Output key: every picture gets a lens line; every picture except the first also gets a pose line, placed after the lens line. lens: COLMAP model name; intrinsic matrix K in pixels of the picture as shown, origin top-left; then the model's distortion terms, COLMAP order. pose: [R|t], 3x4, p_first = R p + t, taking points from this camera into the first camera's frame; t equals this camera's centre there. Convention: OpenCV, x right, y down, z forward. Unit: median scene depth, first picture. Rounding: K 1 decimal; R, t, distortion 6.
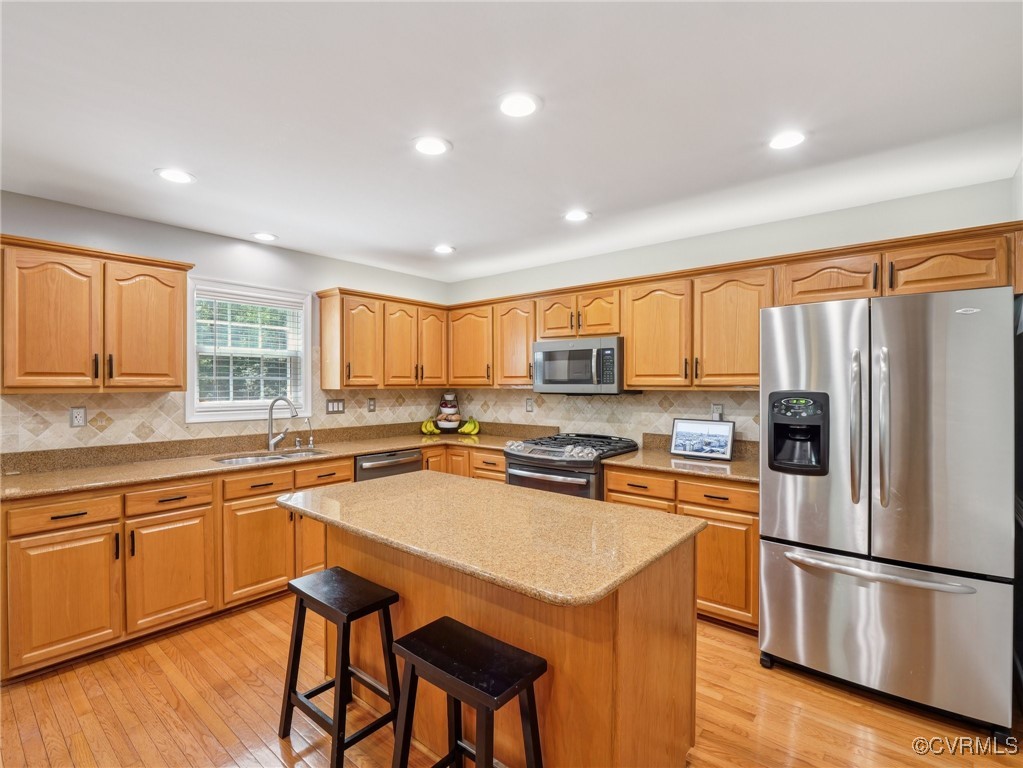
lens RADIAL K [[497.0, 0, 510.1], [0, 497.0, 384.3], [0, 0, 1]] dist [-0.015097, -0.000306]
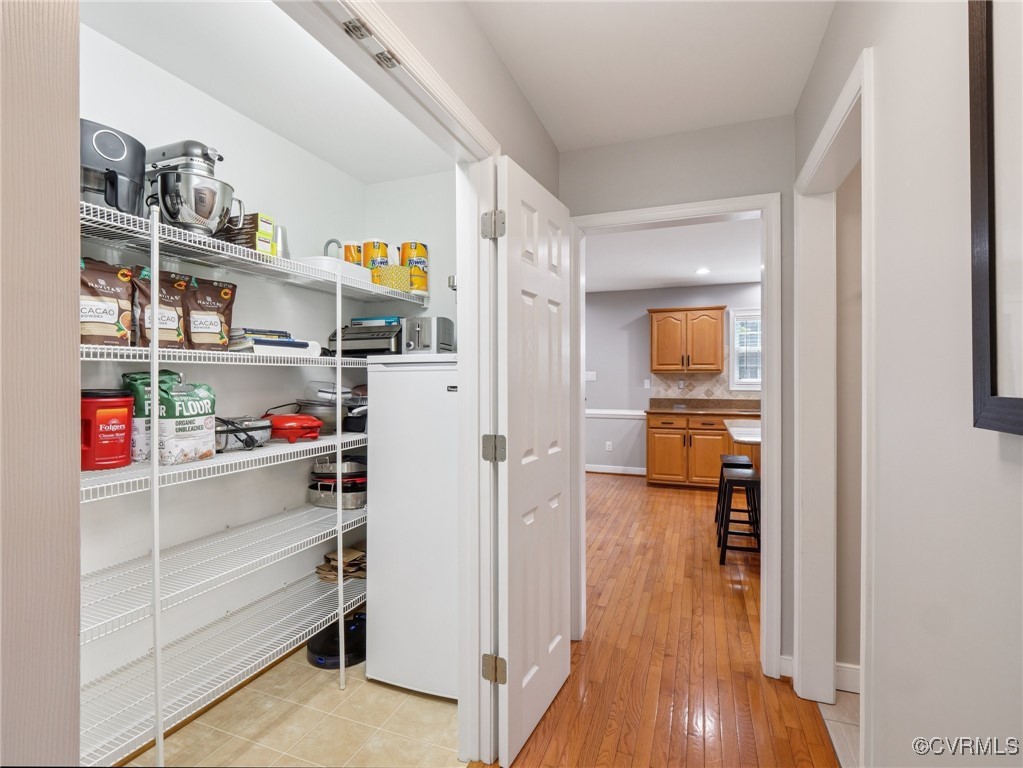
lens RADIAL K [[497.0, 0, 510.5], [0, 497.0, 380.2], [0, 0, 1]] dist [-0.015097, -0.000306]
pose [[0.341607, 0.007767, -0.939811, 1.047827], [-0.000772, 0.999968, 0.007984, 0.036230], [0.939842, -0.002002, 0.341602, -0.517270]]
